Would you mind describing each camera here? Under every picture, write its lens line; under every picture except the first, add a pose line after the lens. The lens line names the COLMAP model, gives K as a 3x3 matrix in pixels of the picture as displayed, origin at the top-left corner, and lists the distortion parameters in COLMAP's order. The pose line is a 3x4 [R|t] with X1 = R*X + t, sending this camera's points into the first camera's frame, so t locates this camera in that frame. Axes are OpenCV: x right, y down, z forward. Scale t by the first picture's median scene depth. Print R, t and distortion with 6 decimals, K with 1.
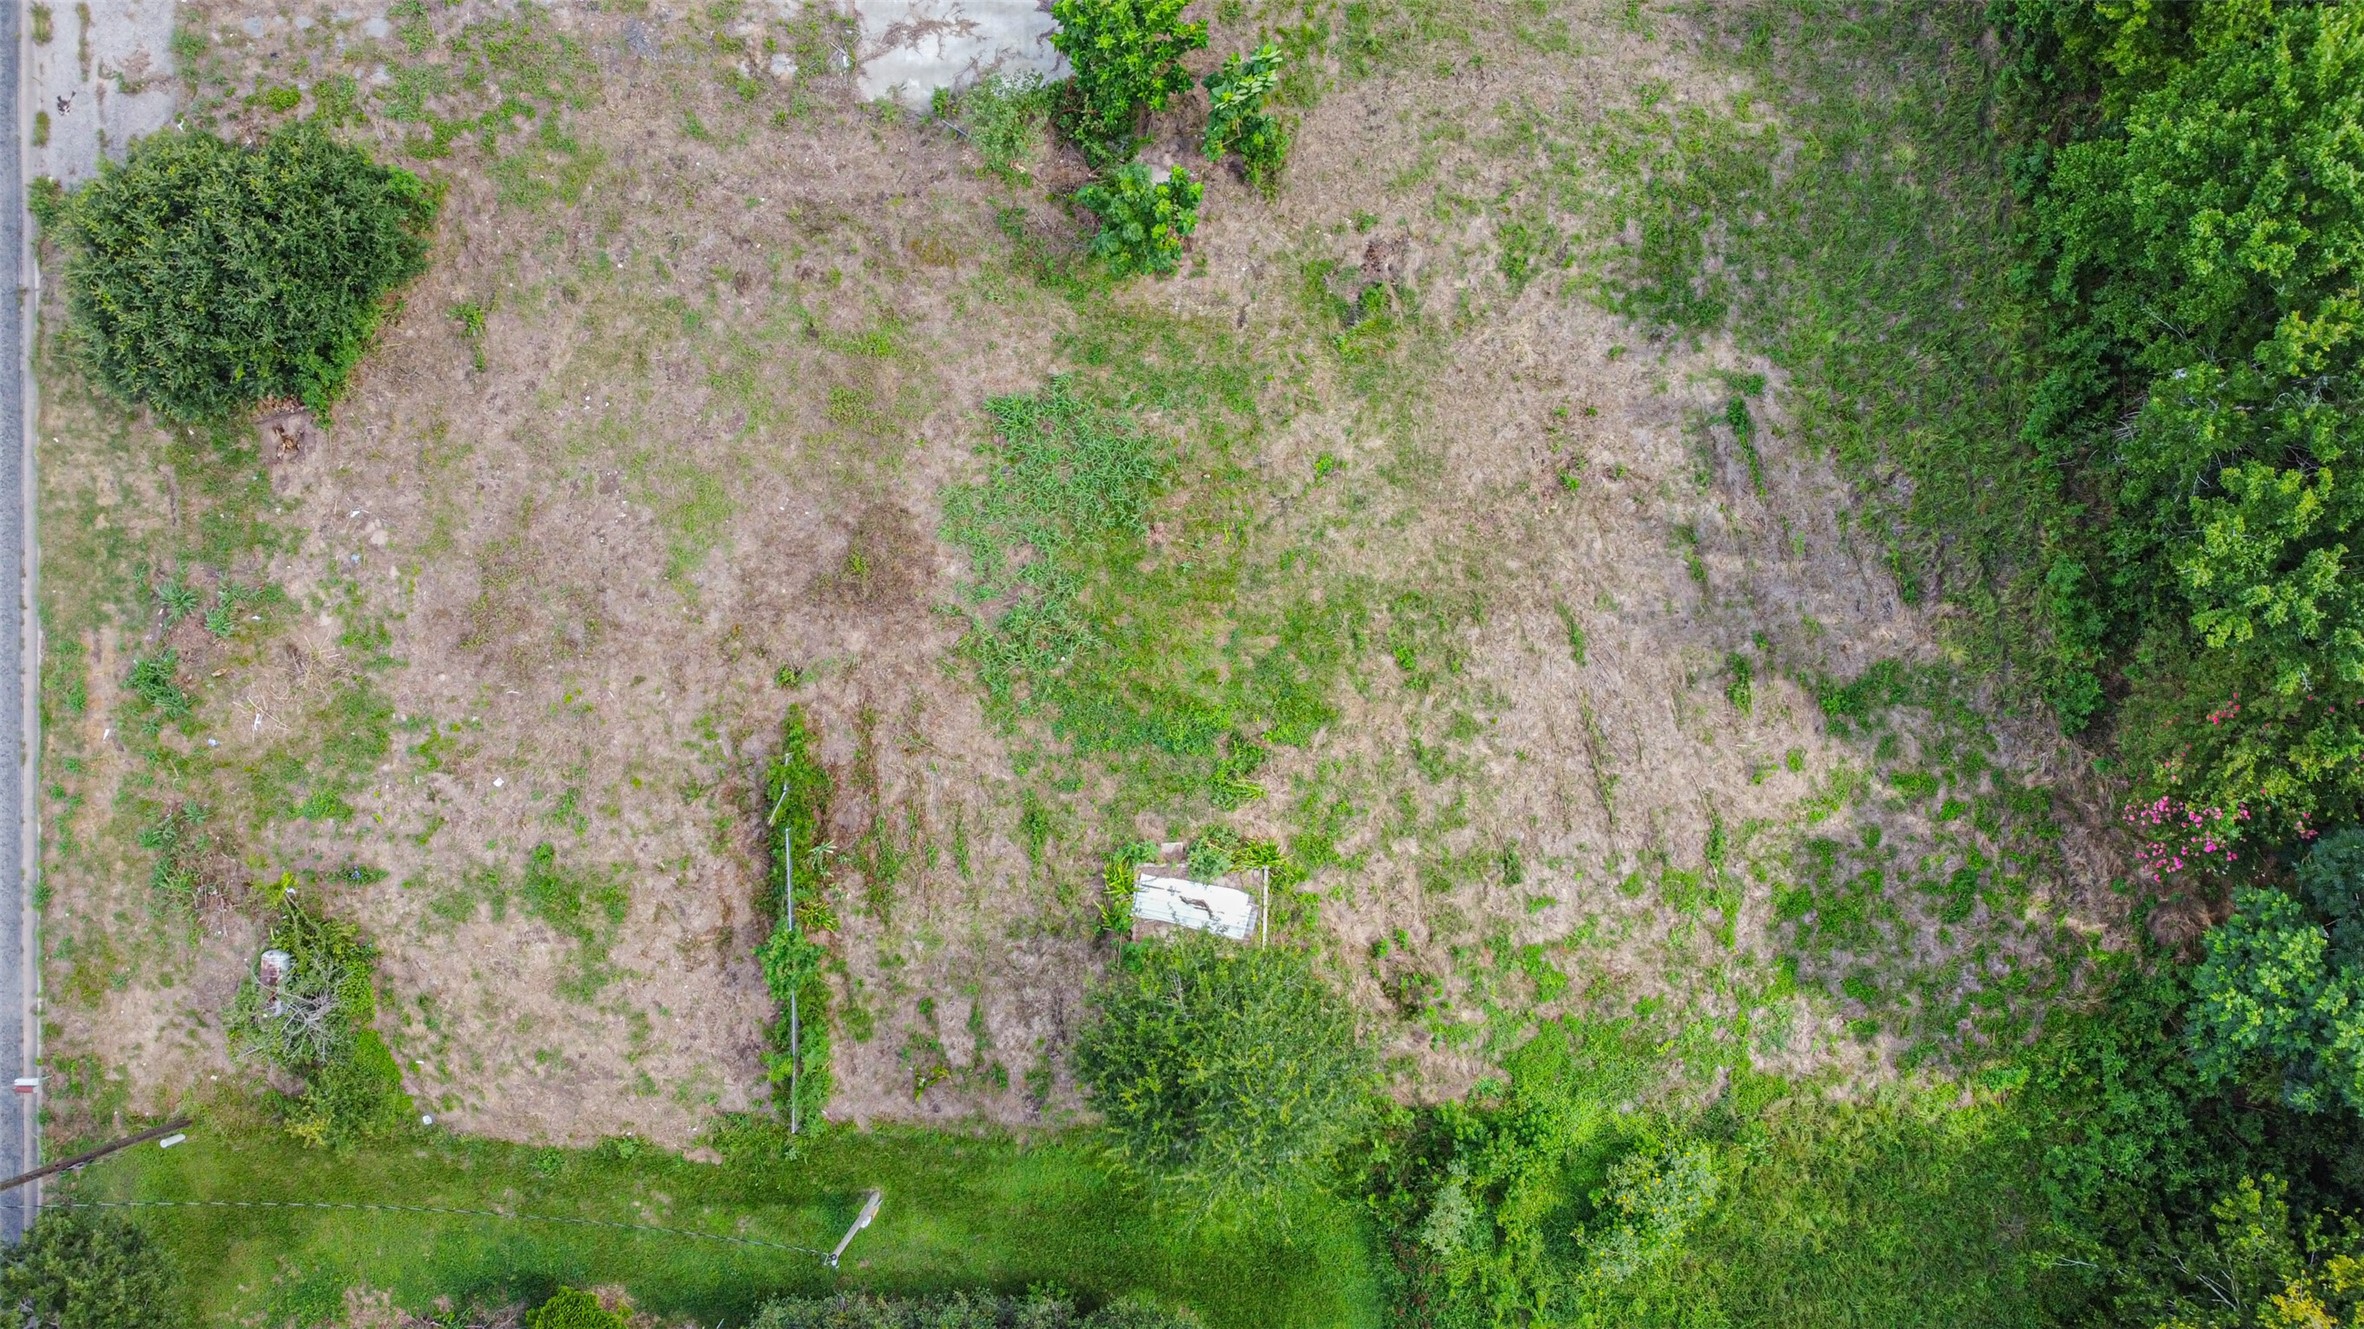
lens RADIAL K [[1836.7, 0, 1187.6], [0, 1836.7, 655.6], [0, 0, 1]] dist [0.005914, -0.006809]
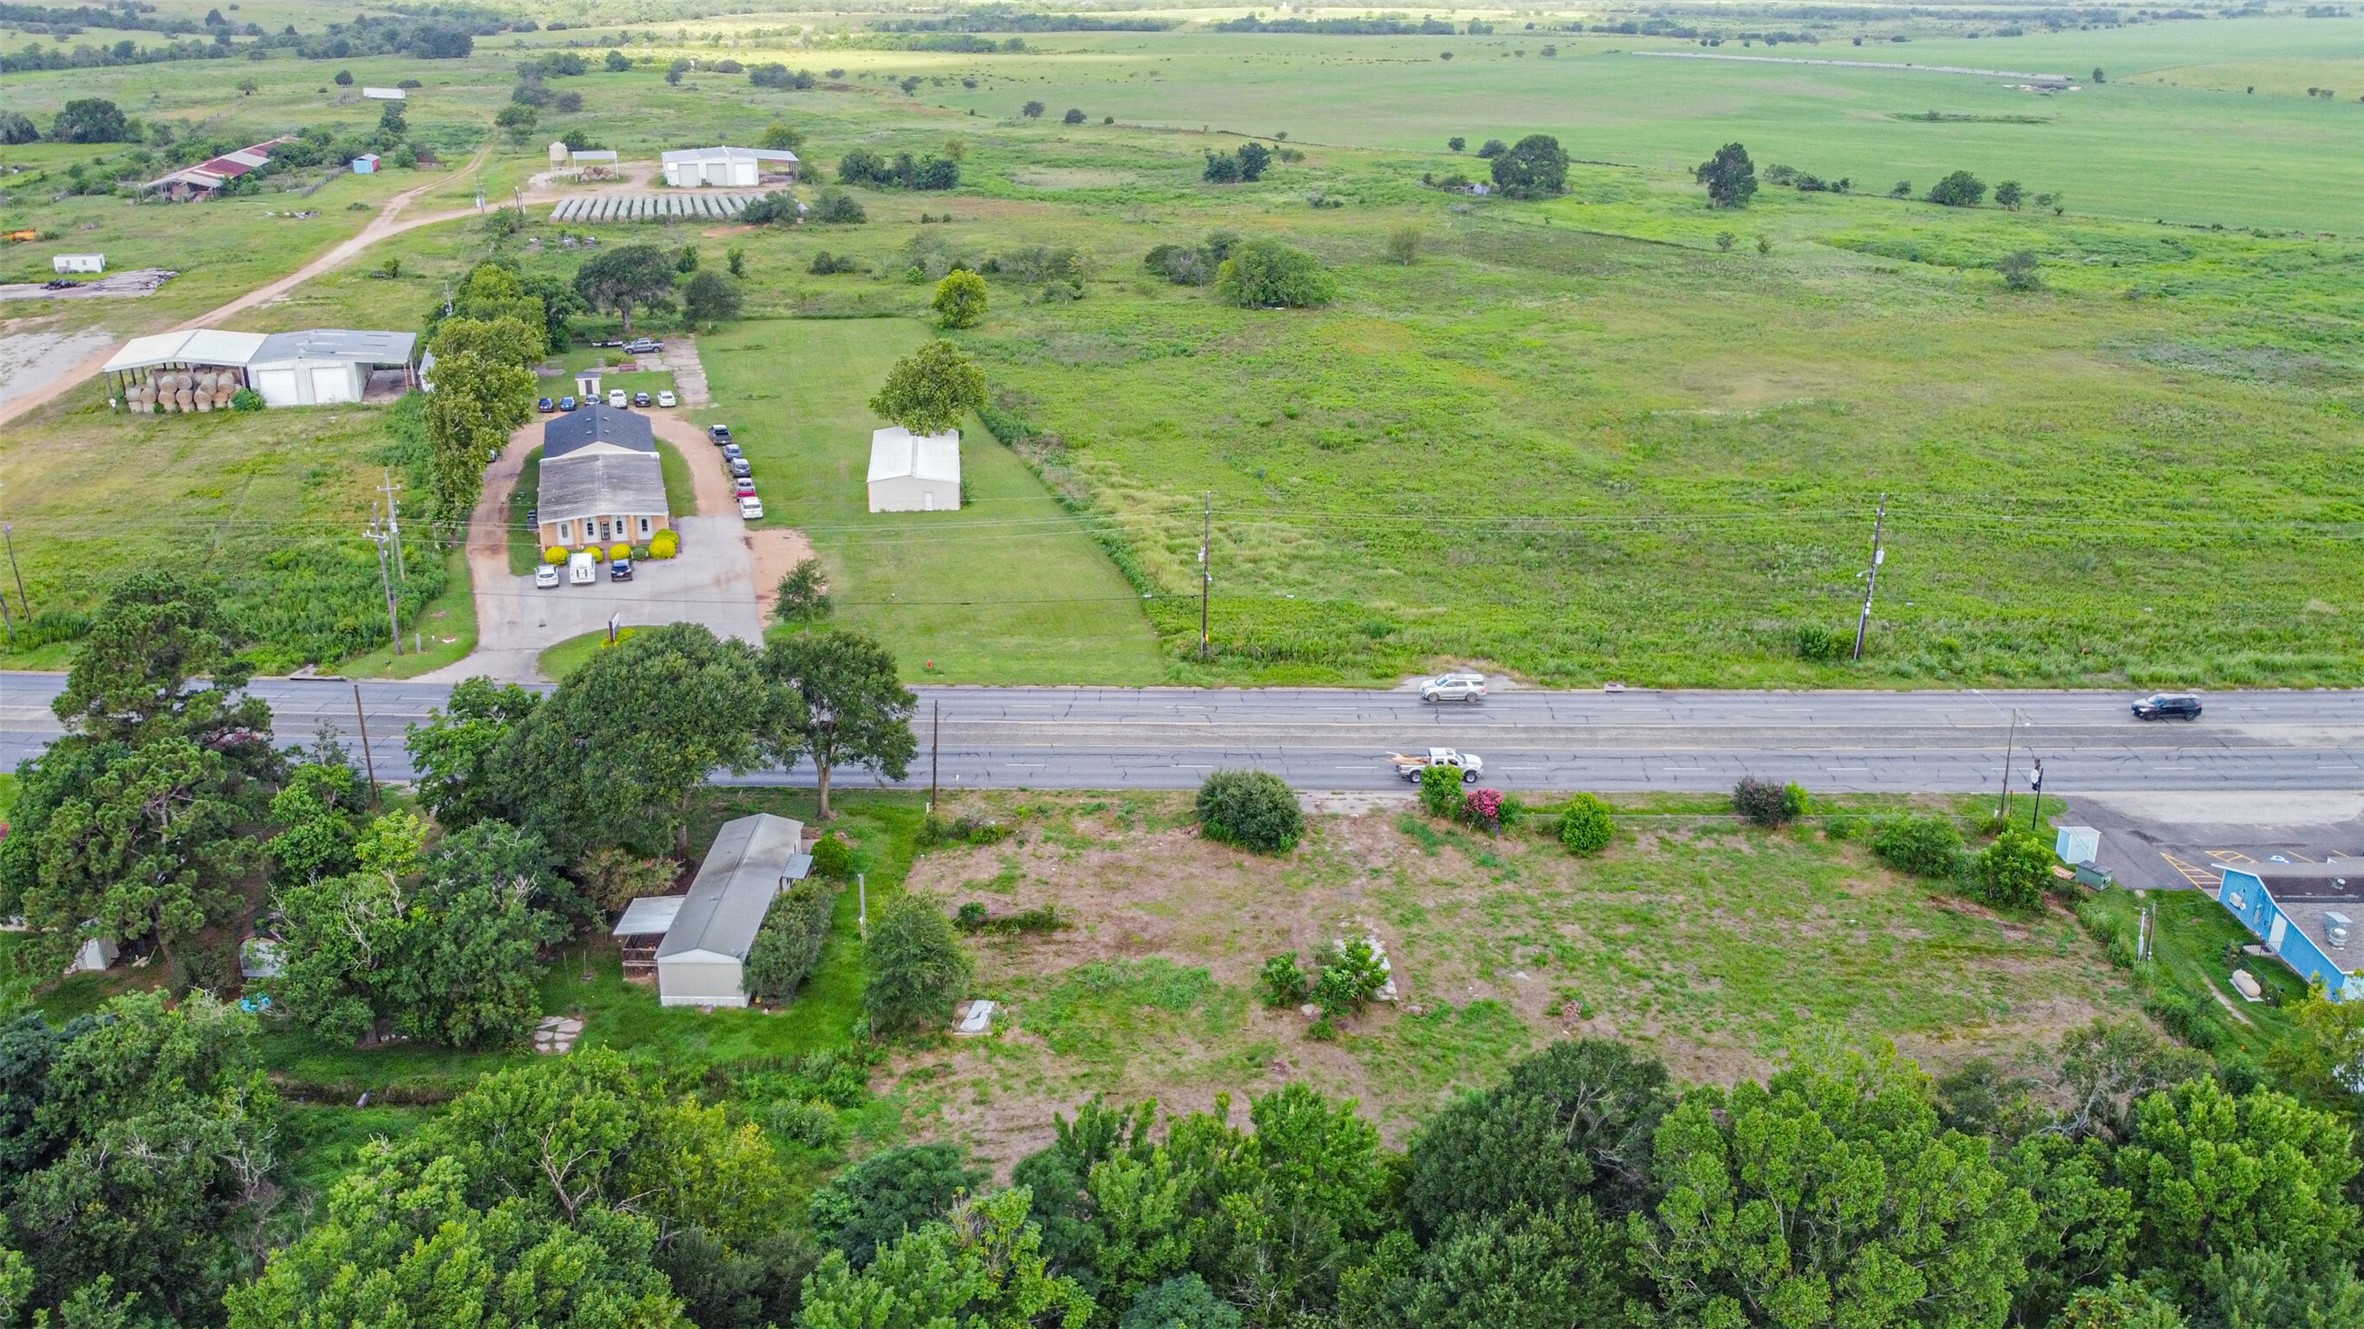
lens RADIAL K [[1836.7, 0, 1180.7], [0, 1836.7, 667.6], [0, 0, 1]] dist [0.005914, -0.006809]
pose [[0.001044, 0.375318, -0.926896, 1.873747], [-0.999663, -0.023663, -0.010708, -0.072038], [-0.025952, 0.926594, 0.375166, -0.209573]]
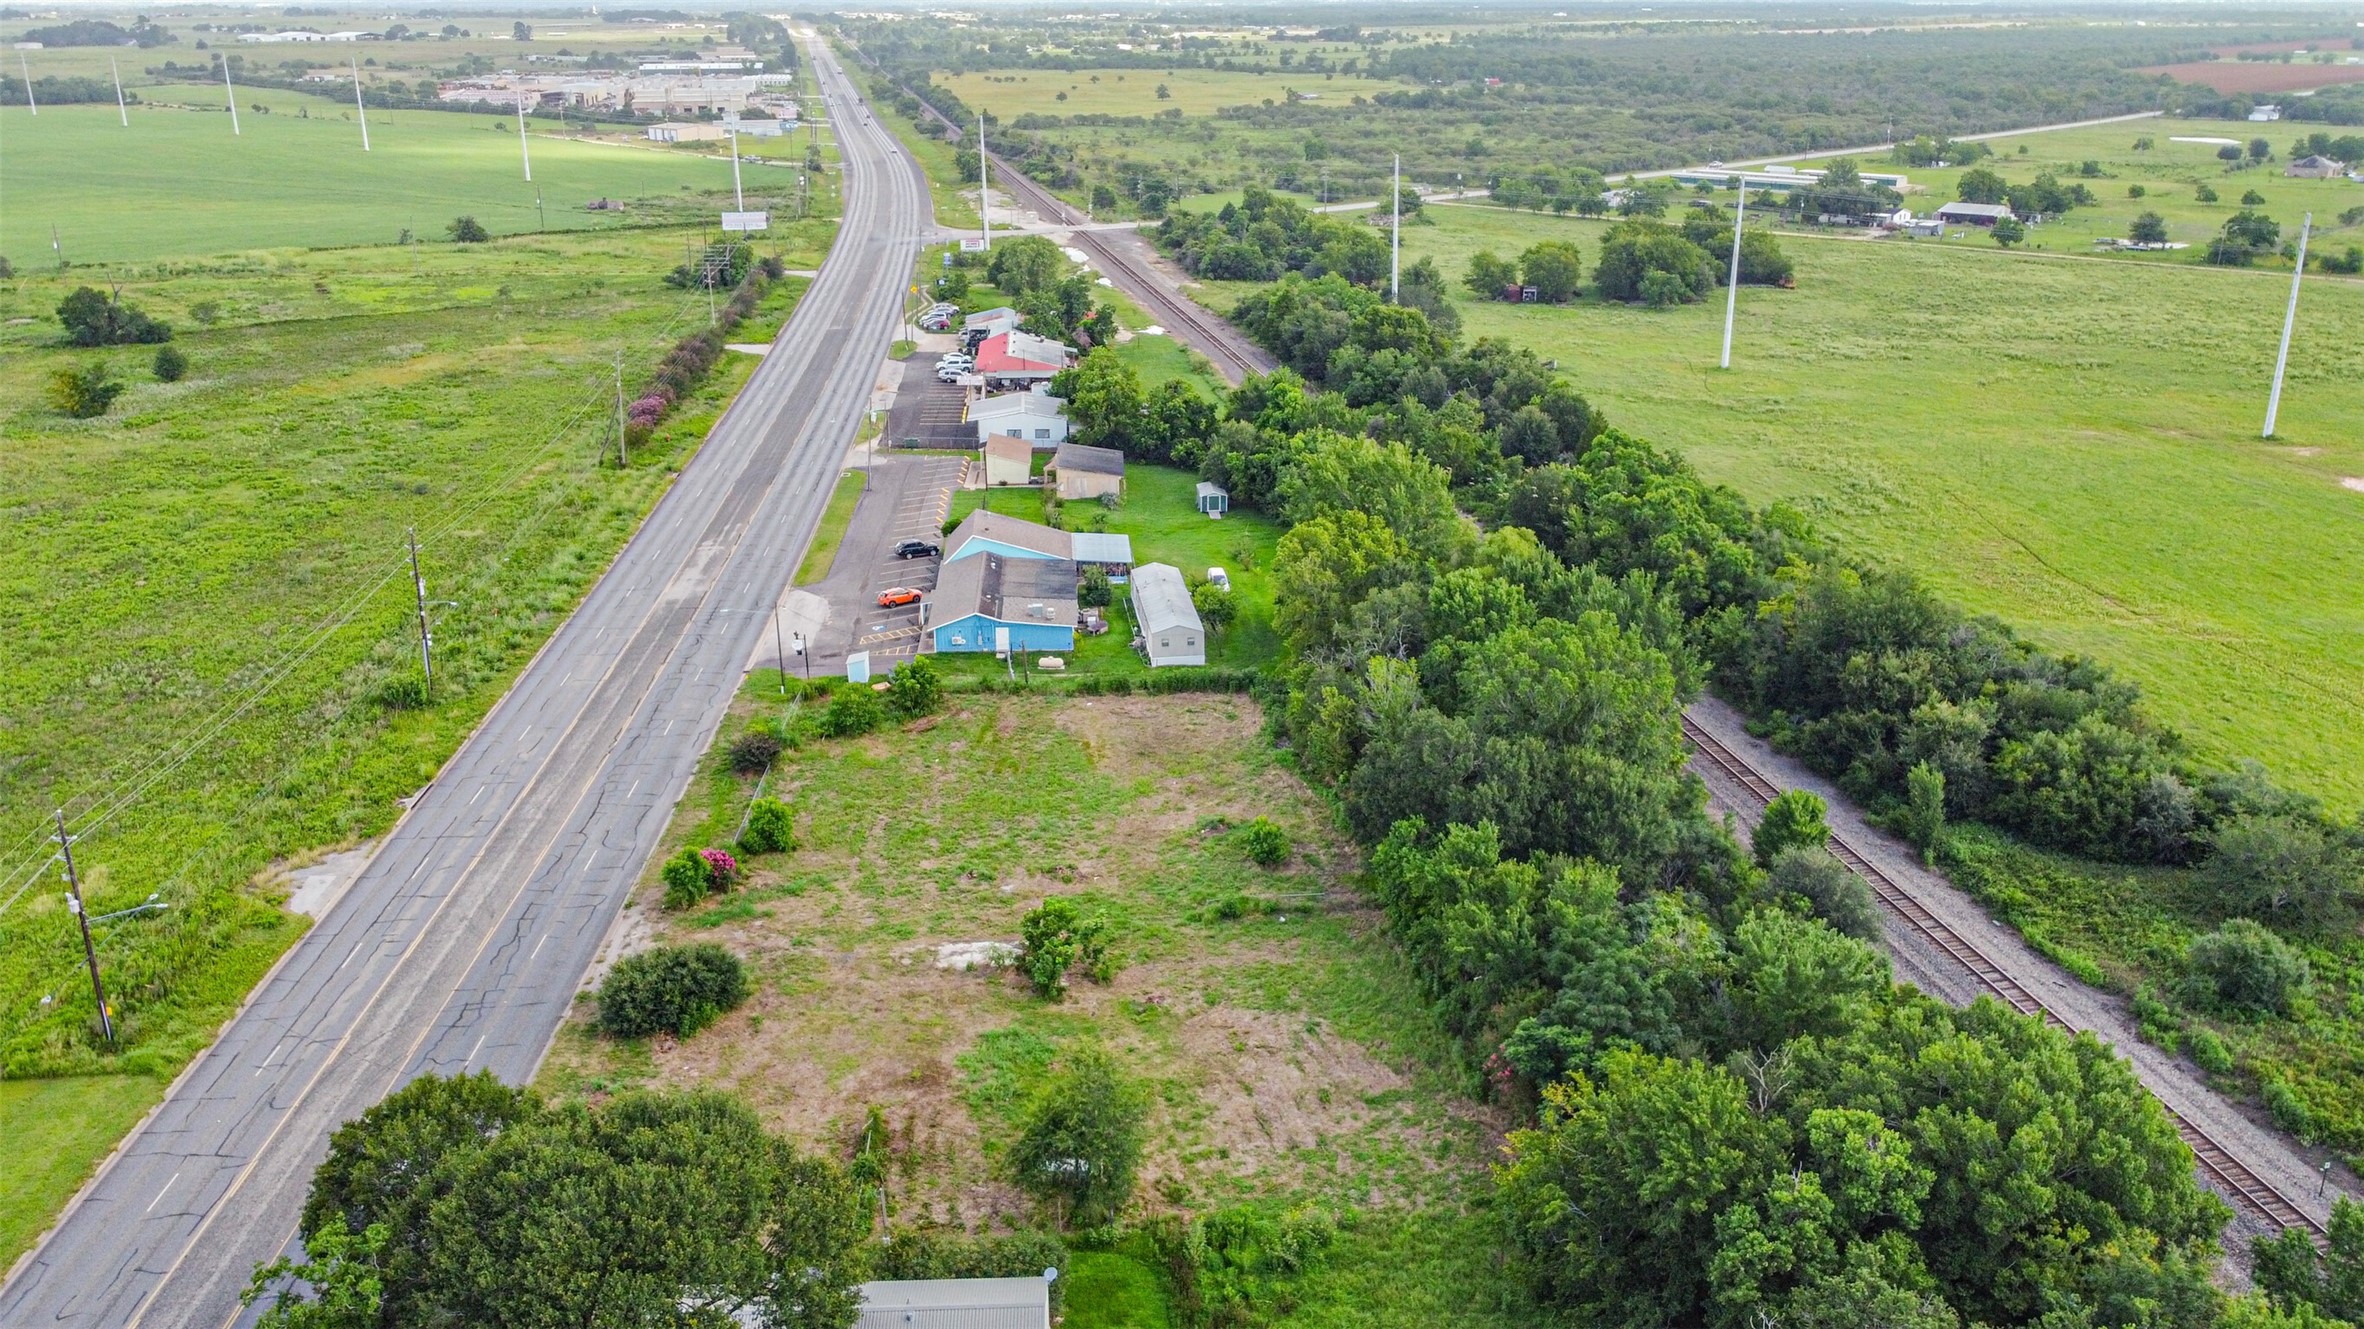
lens RADIAL K [[1836.7, 0, 1183.6], [0, 1836.7, 664.0], [0, 0, 1]] dist [0.005914, -0.006809]
pose [[0.999372, -0.005631, 0.034972, 0.064127], [0.034844, 0.333935, -0.941952, 1.843531], [-0.006374, 0.942579, 0.333921, -0.185396]]
